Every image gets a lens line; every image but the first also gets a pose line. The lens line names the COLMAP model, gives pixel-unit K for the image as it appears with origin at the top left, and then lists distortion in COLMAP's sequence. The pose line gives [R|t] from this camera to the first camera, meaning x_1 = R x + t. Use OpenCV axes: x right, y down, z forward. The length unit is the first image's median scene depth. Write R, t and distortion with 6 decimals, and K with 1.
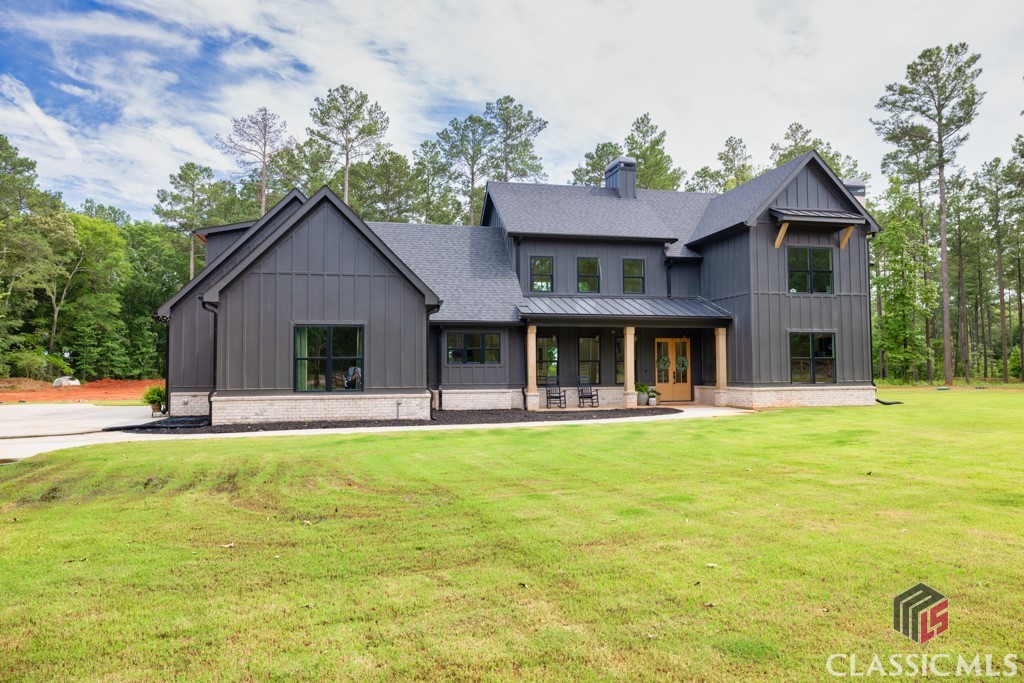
lens RADIAL K [[767.8, 0, 512.0], [0, 767.8, 341.5], [0, 0, 1]] dist [-0.002470, -0.001699]
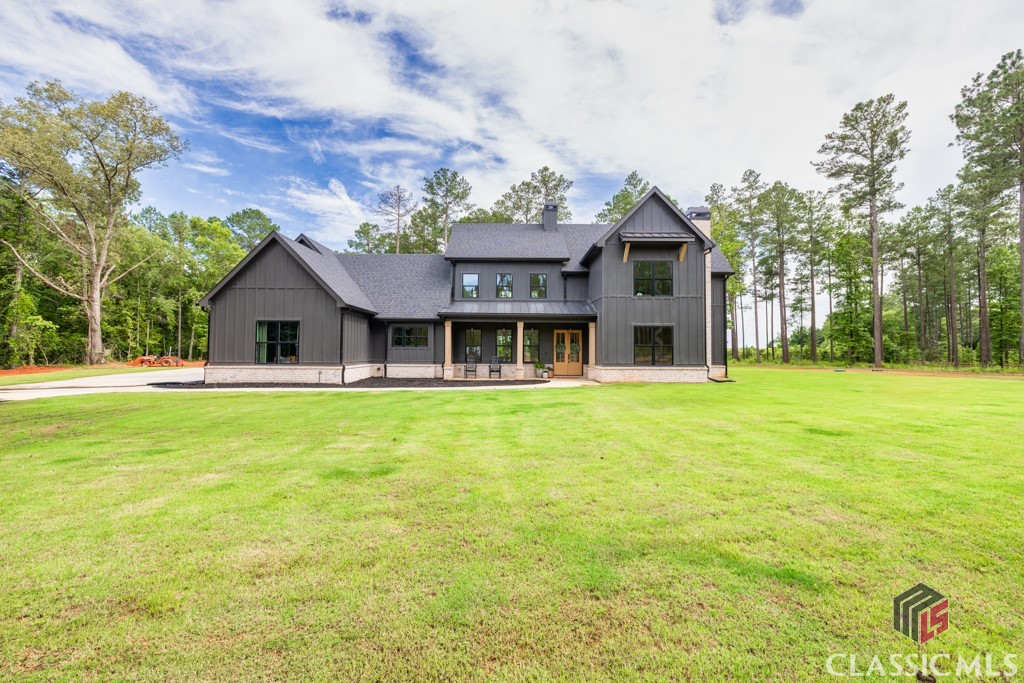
lens RADIAL K [[495.1, 0, 519.4], [0, 495.1, 334.6], [0, 0, 1]] dist [-0.001774, 0.000344]
pose [[0.968162, 0.004611, -0.250283, 0.347690], [-0.003119, 0.999975, 0.006359, -0.001431], [0.250306, -0.005376, 0.968152, 0.110946]]
